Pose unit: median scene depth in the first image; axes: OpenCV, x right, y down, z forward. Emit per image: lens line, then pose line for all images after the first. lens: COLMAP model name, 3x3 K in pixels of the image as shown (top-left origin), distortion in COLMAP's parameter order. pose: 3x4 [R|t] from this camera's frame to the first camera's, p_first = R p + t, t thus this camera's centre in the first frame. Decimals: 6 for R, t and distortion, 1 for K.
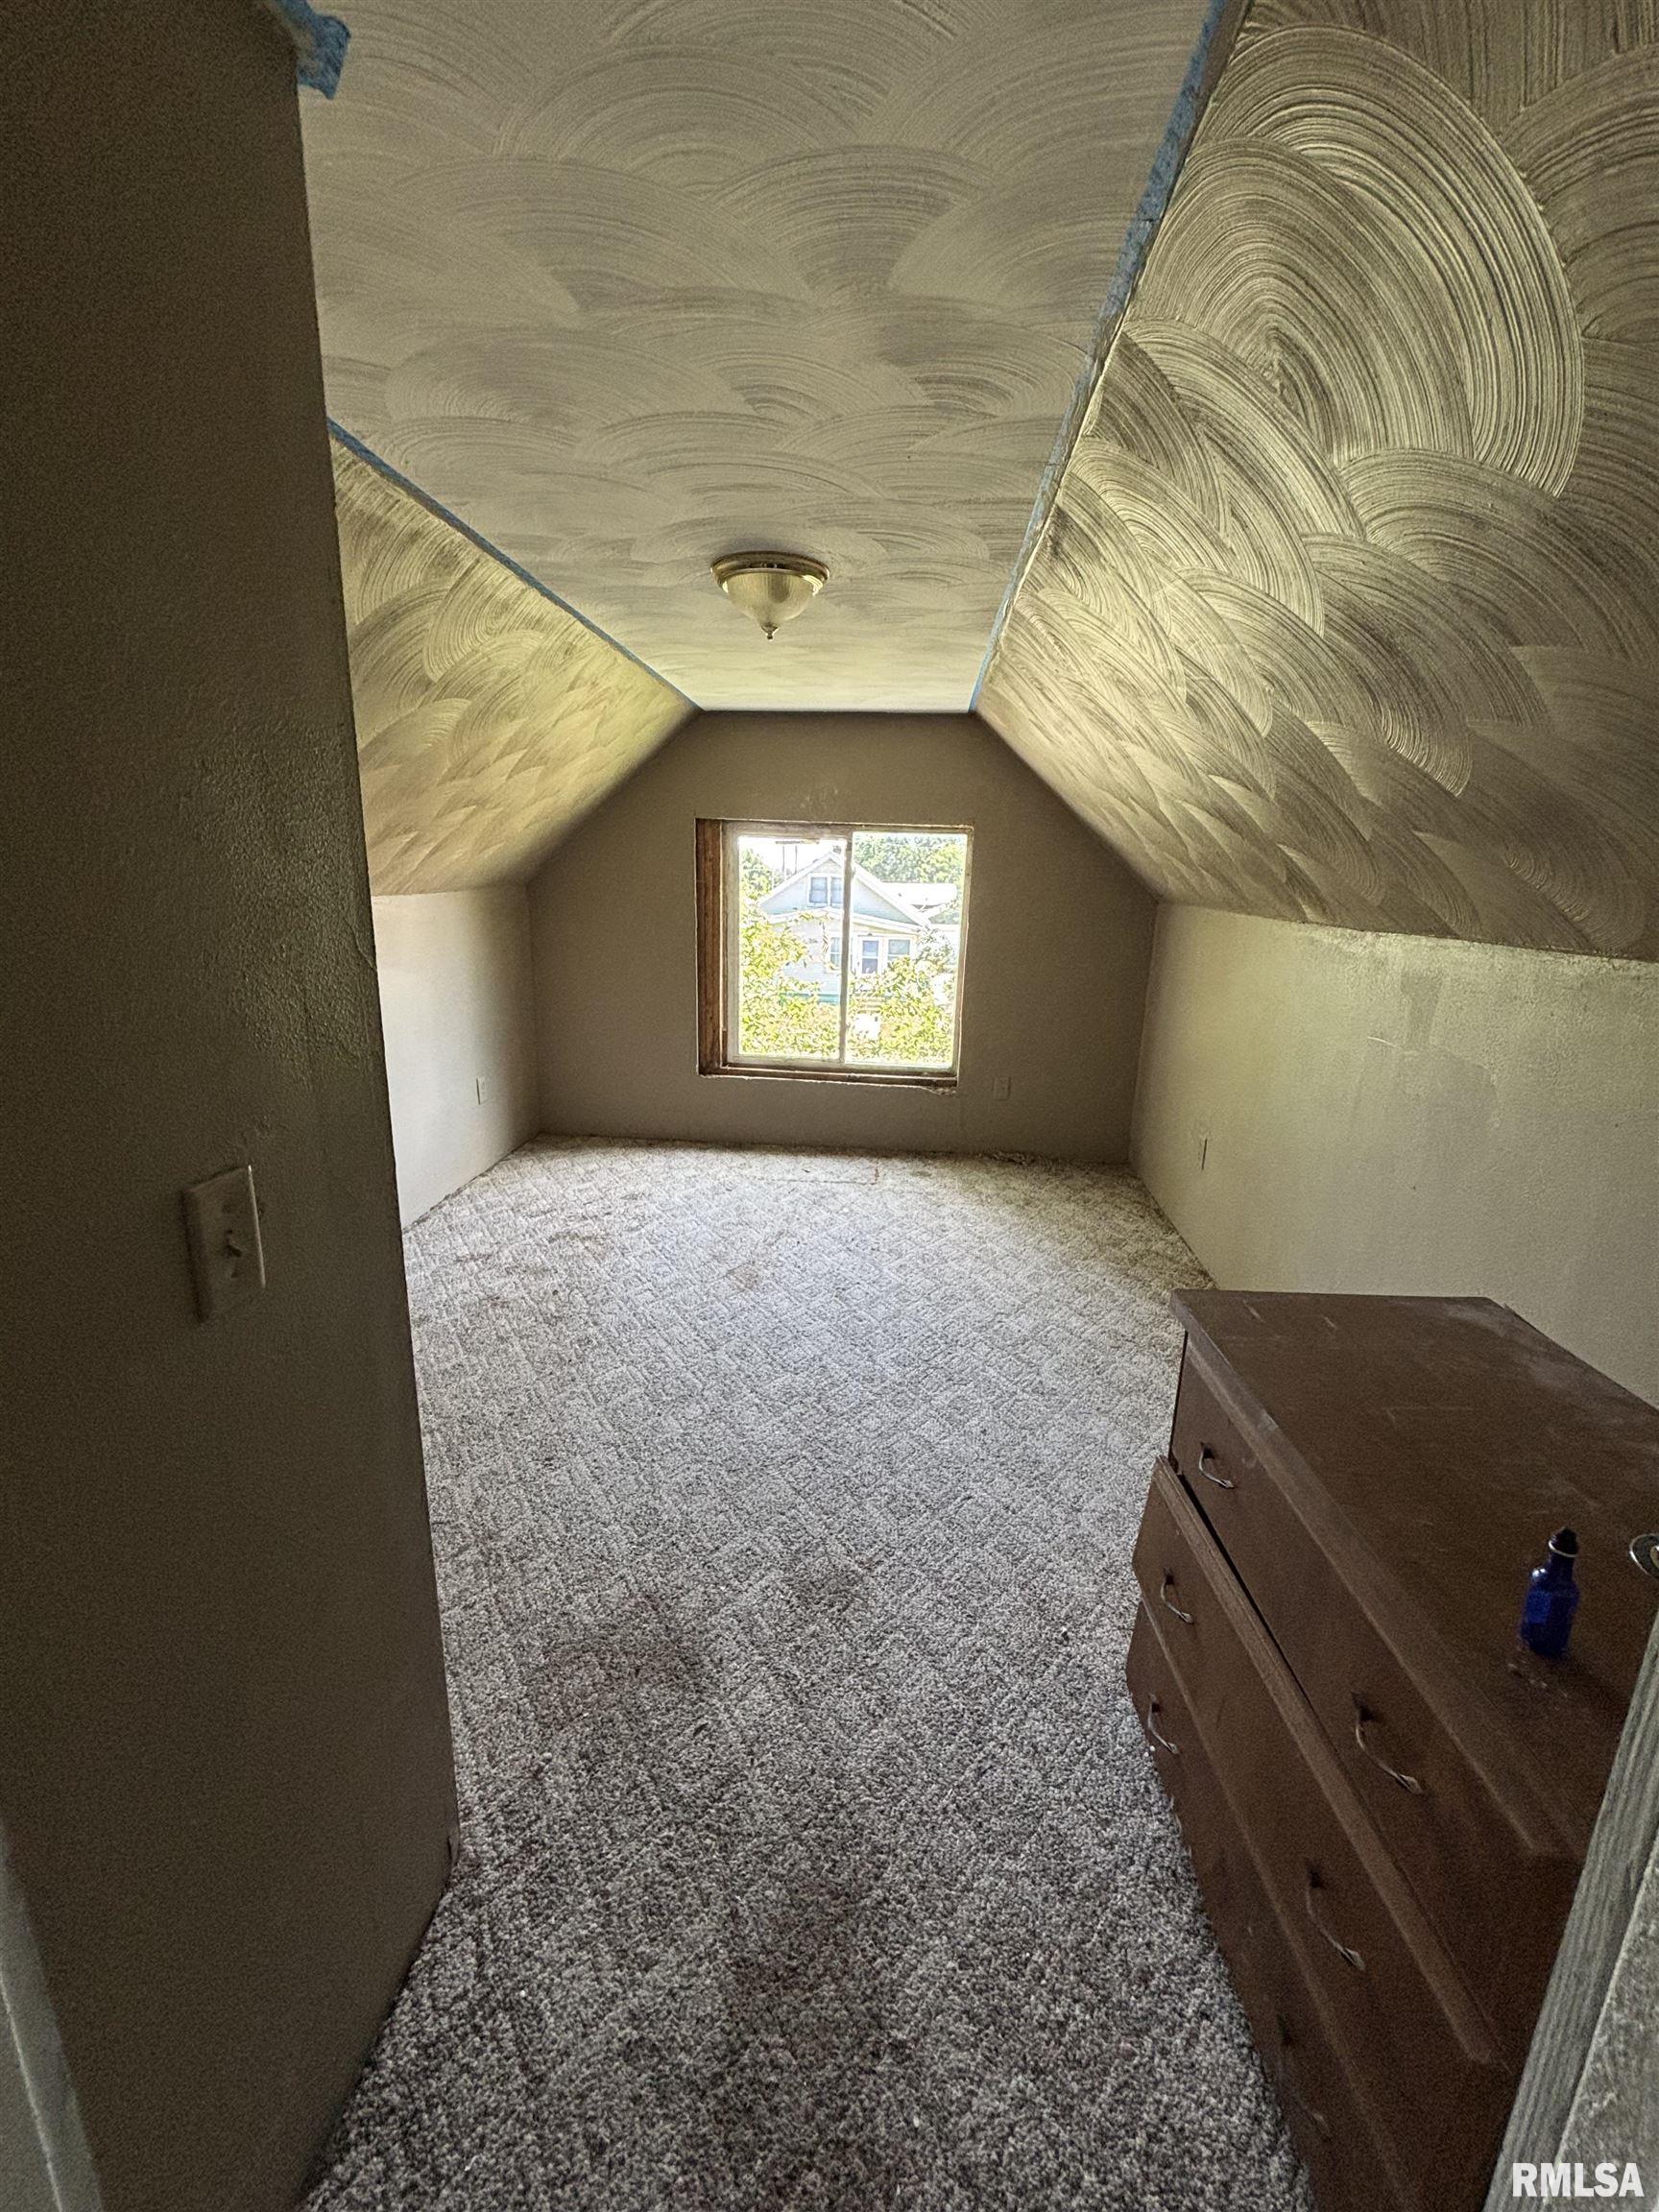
lens RADIAL K [[888.8, 0, 832.8], [0, 888.8, 1106.3], [0, 0, 1]] dist [0.002474, -0.000345]
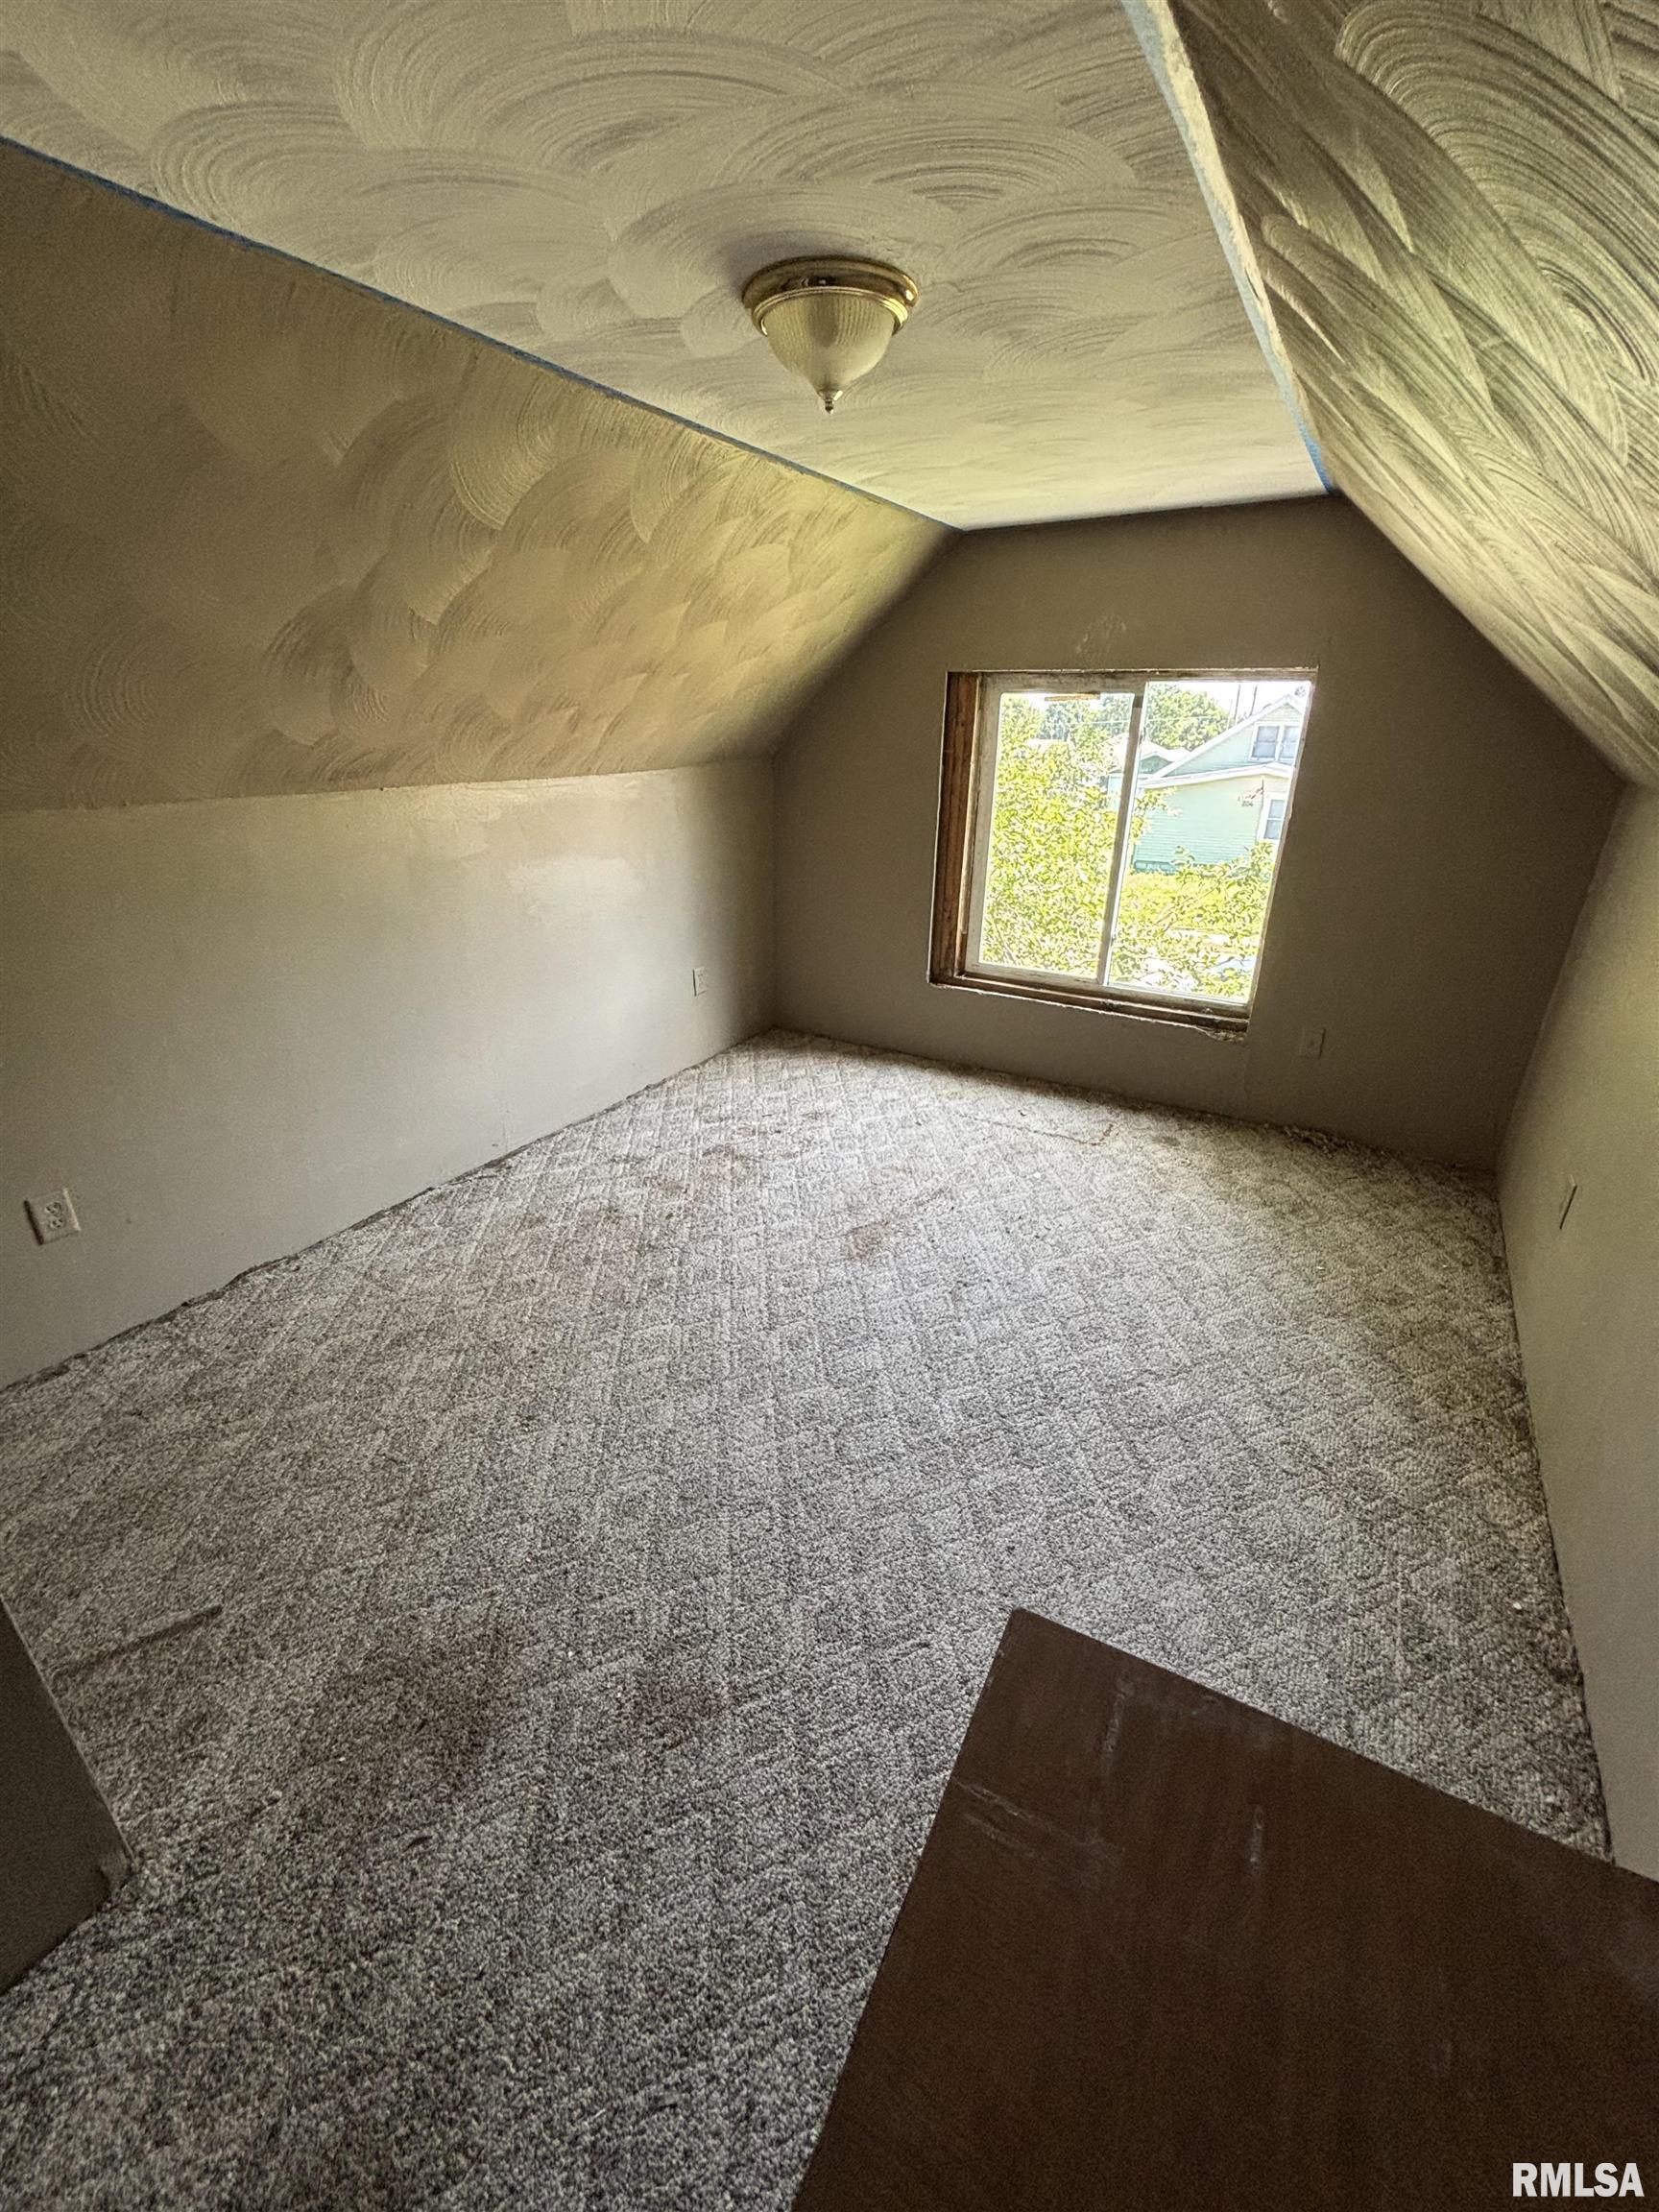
lens RADIAL K [[905.5, 0, 833.1], [0, 905.5, 1097.4], [0, 0, 1]] dist [0.002946, -0.001855]
pose [[0.901091, 0.148694, -0.407338, 0.178109], [-0.094507, 0.984131, 0.150182, -0.061523], [0.423205, -0.096831, 0.900845, 0.186527]]
